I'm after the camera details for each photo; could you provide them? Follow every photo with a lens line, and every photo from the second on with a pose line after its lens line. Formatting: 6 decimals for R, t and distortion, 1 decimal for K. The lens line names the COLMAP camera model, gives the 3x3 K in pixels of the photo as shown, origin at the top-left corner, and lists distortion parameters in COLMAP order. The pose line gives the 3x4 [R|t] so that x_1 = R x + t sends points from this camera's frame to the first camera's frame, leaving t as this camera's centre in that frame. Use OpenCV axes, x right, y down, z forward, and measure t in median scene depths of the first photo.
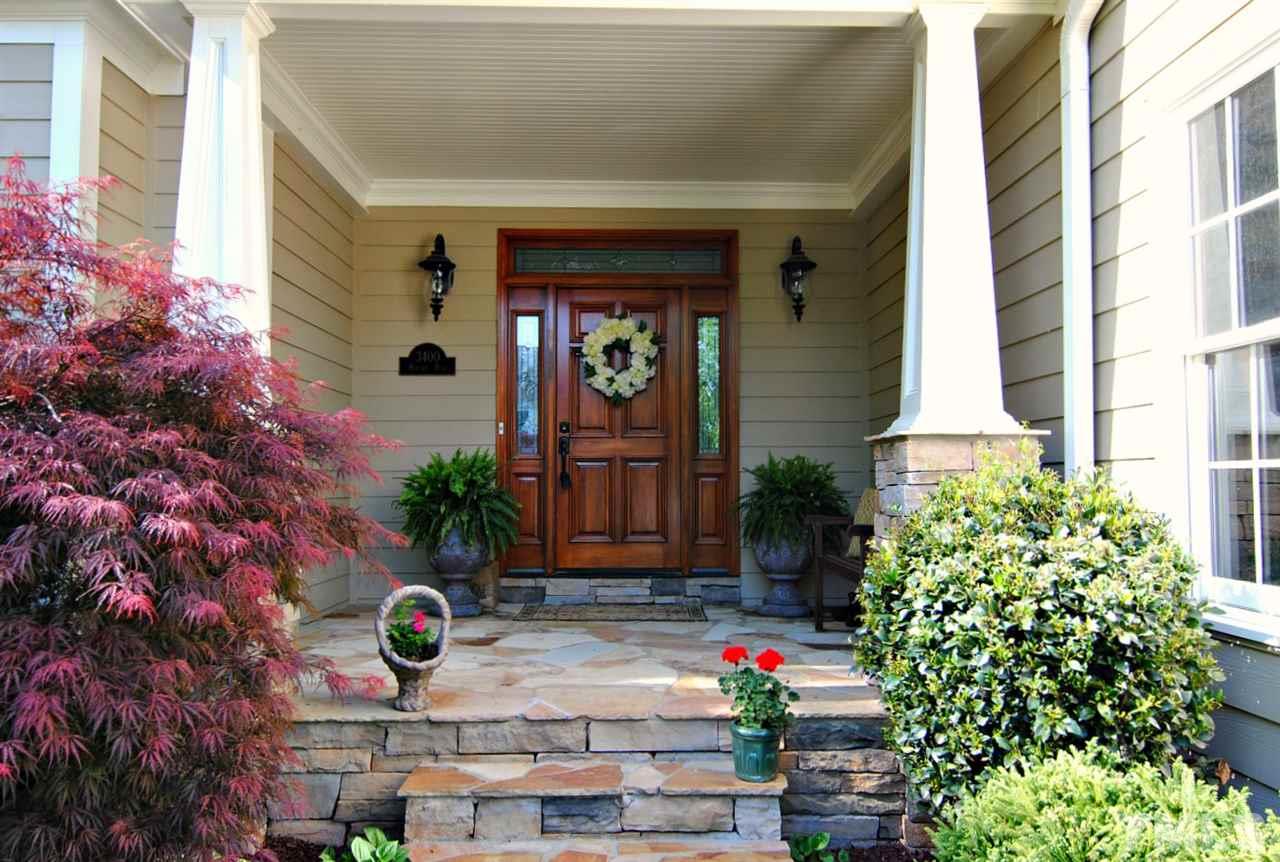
lens RADIAL K [[809.9, 0, 640.0], [0, 809.9, 431.0], [0, 0, 1]] dist [-0.001537, -0.000545]
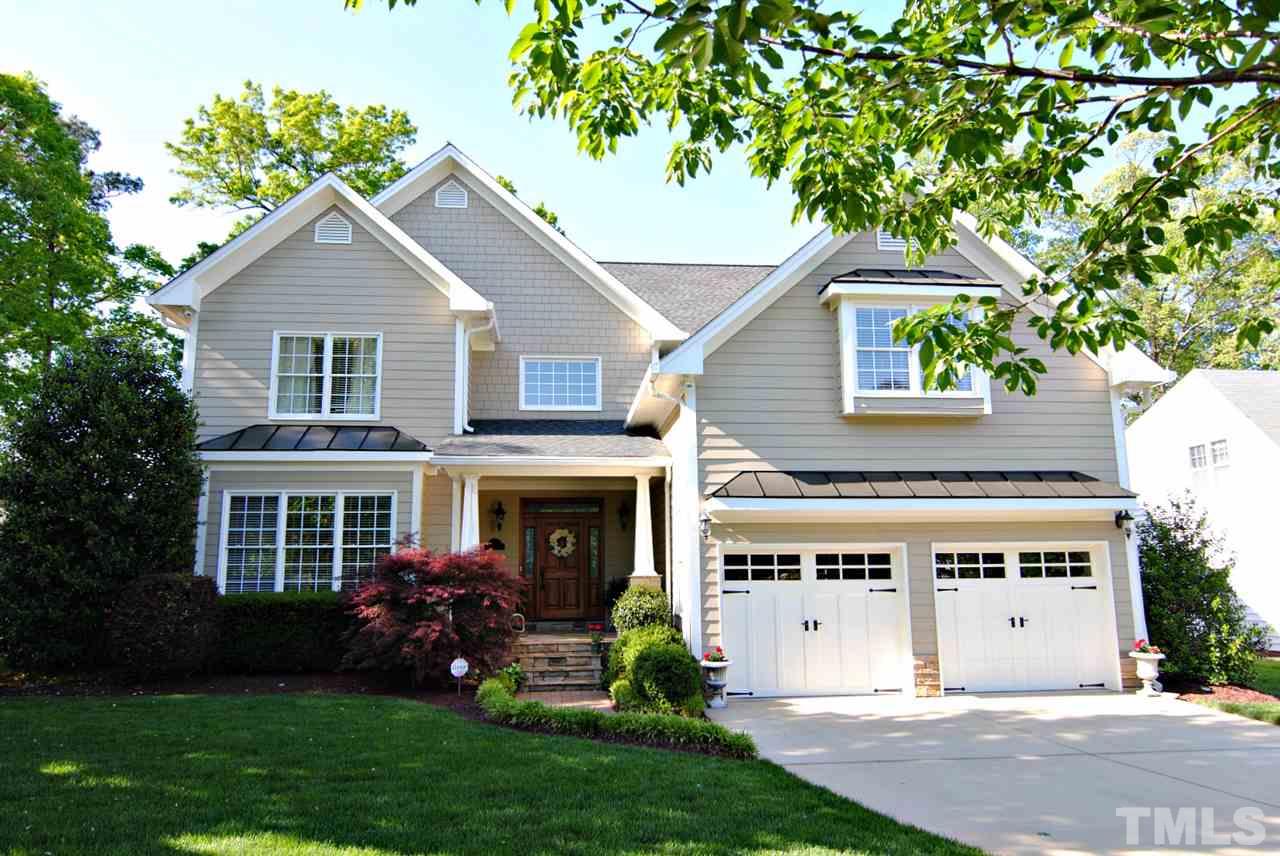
lens RADIAL K [[782.6, 0, 638.4], [0, 782.6, 449.9], [0, 0, 1]] dist [-0.057912, -0.000472]
pose [[0.996086, -0.001819, 0.088371, -0.001901], [0.010640, 0.994985, -0.099453, -0.145125], [-0.087747, 0.100004, 0.991110, -1.851388]]
